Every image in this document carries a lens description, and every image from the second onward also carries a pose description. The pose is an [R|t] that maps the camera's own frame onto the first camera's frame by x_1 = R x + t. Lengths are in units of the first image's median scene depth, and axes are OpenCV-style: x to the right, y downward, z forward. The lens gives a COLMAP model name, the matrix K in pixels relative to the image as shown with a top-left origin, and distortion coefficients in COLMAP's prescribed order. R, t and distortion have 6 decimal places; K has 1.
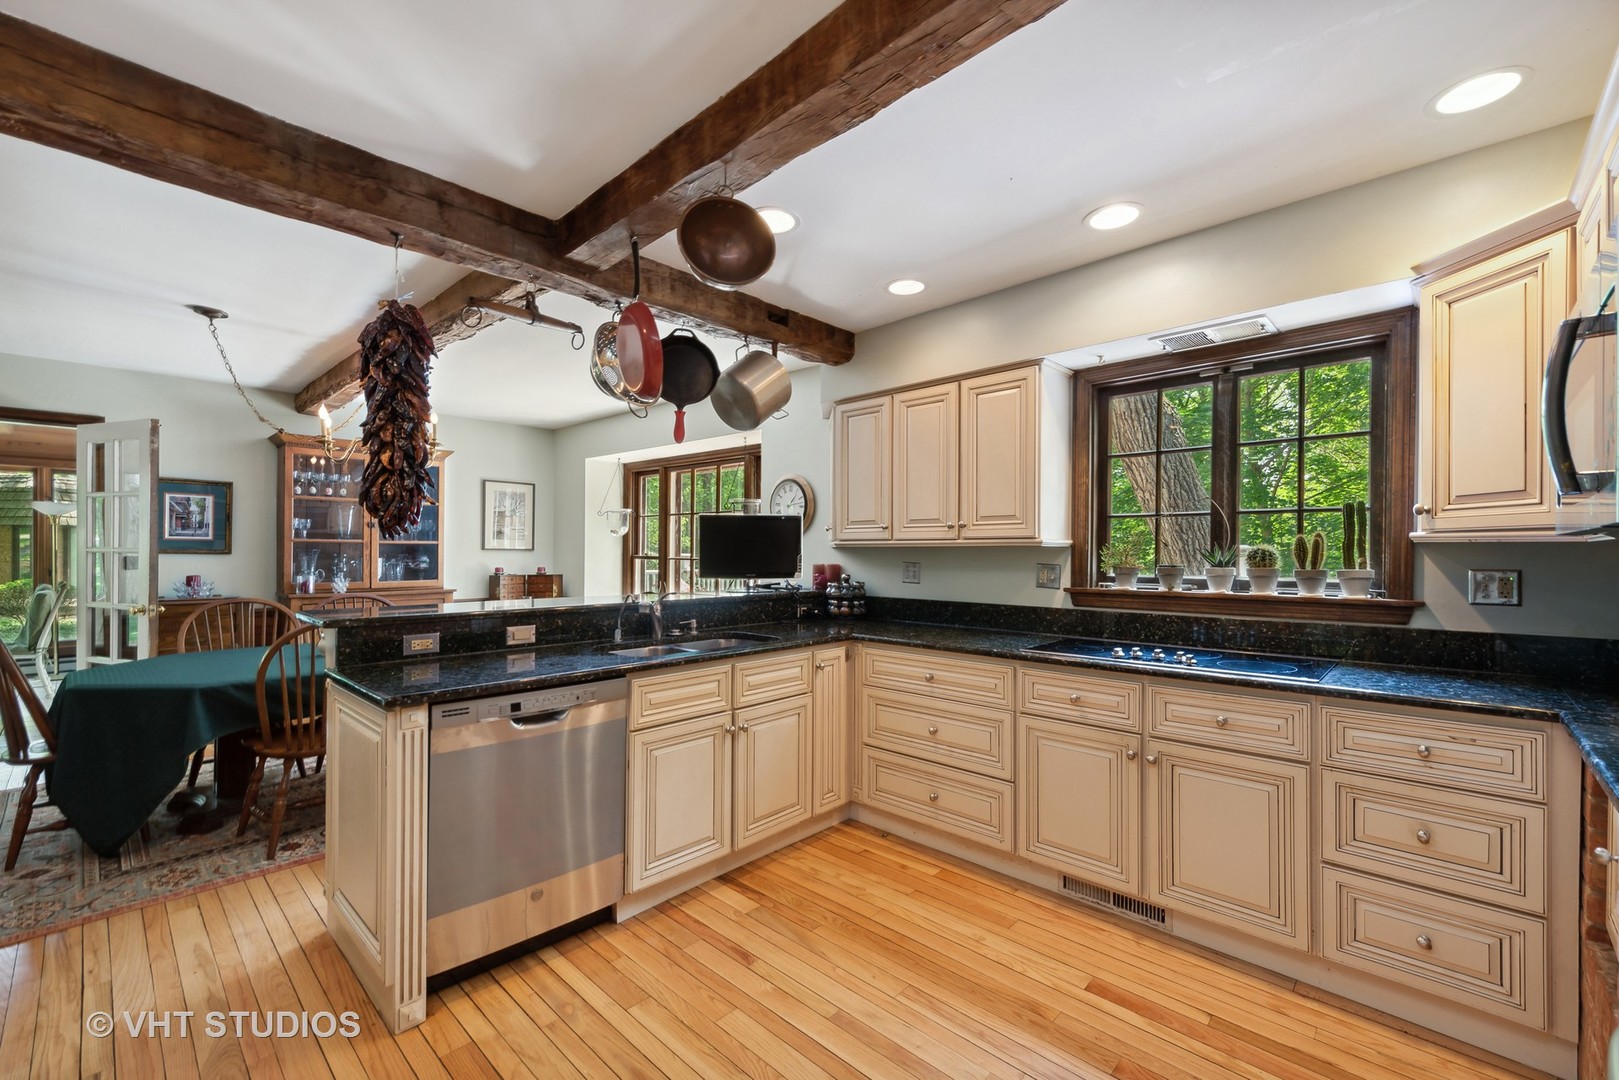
lens RADIAL K [[666.6, 0, 813.3], [0, 666.6, 547.9], [0, 0, 1]] dist [0.000707, -0.000423]
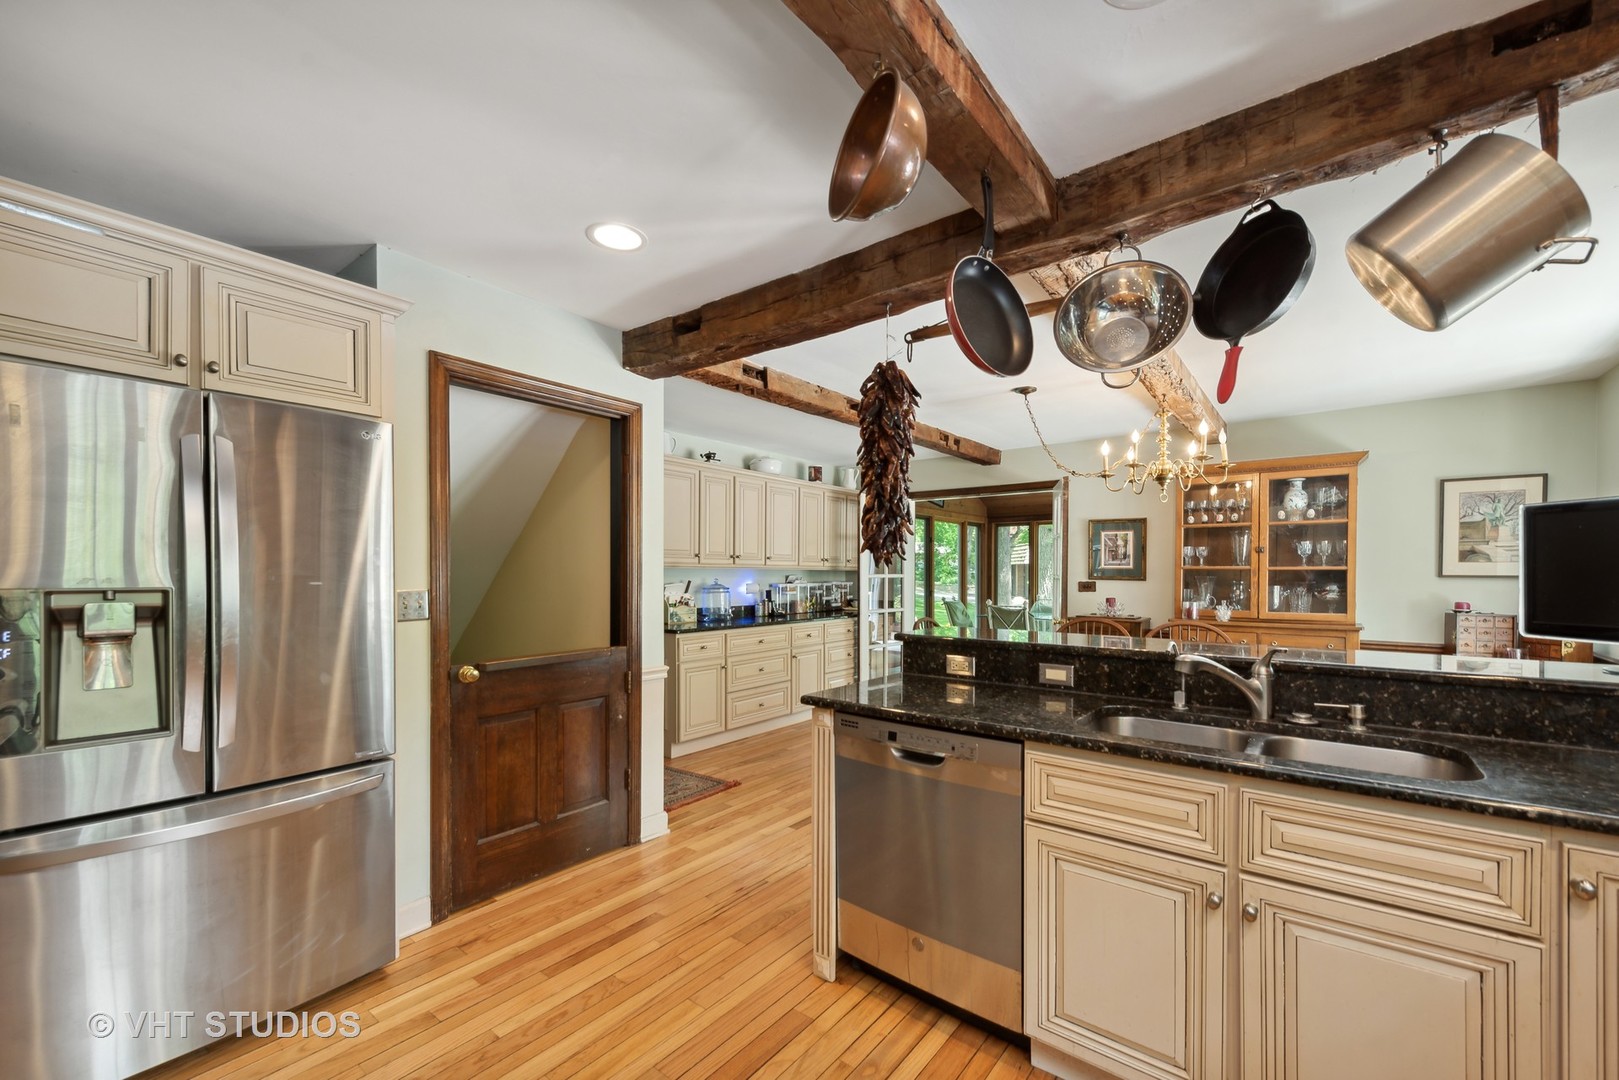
lens RADIAL K [[662.0, 0, 808.0], [0, 662.0, 573.1], [0, 0, 1]] dist [0.008010, -0.000130]
pose [[0.078763, -0.004280, -0.996884, 0.244168], [0.001635, 0.999990, -0.004164, 0.000572], [0.996892, -0.001302, 0.078769, 0.372259]]
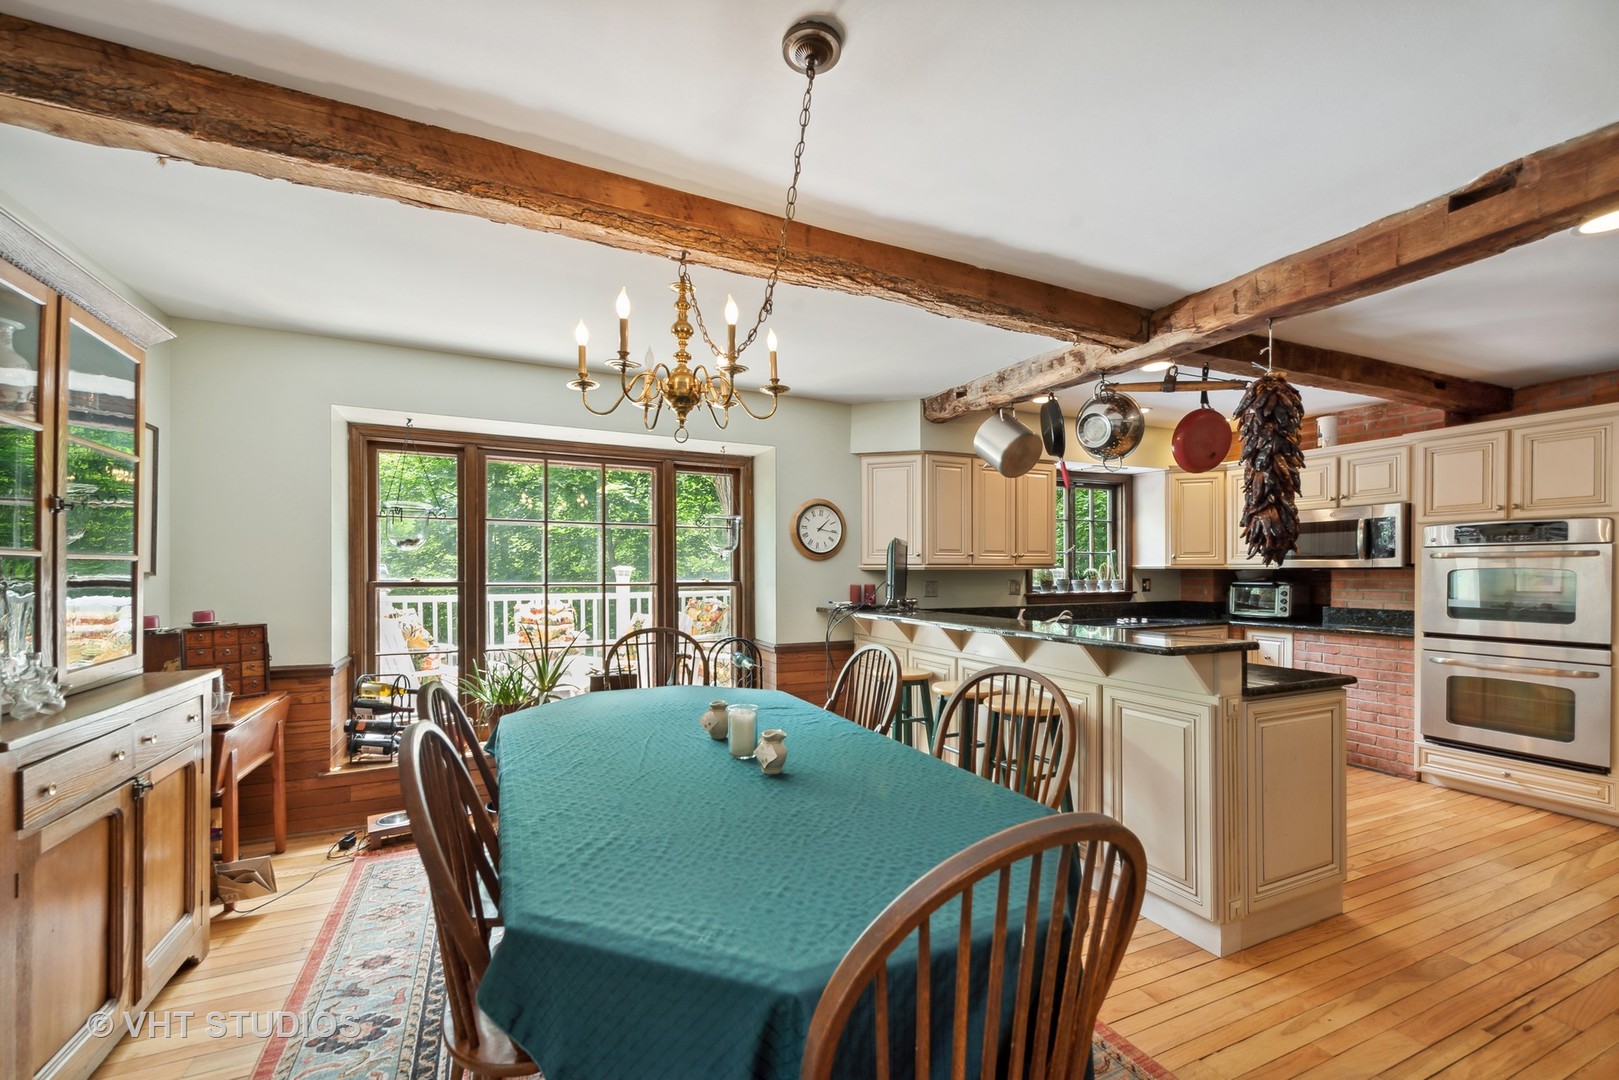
lens RADIAL K [[662.0, 0, 808.0], [0, 662.0, 573.1], [0, 0, 1]] dist [0.008010, -0.000130]
pose [[0.380964, -0.006646, 0.924566, -1.006576], [-0.002732, 0.999962, 0.008314, -0.004183], [-0.924586, -0.005693, 0.380931, 0.633140]]
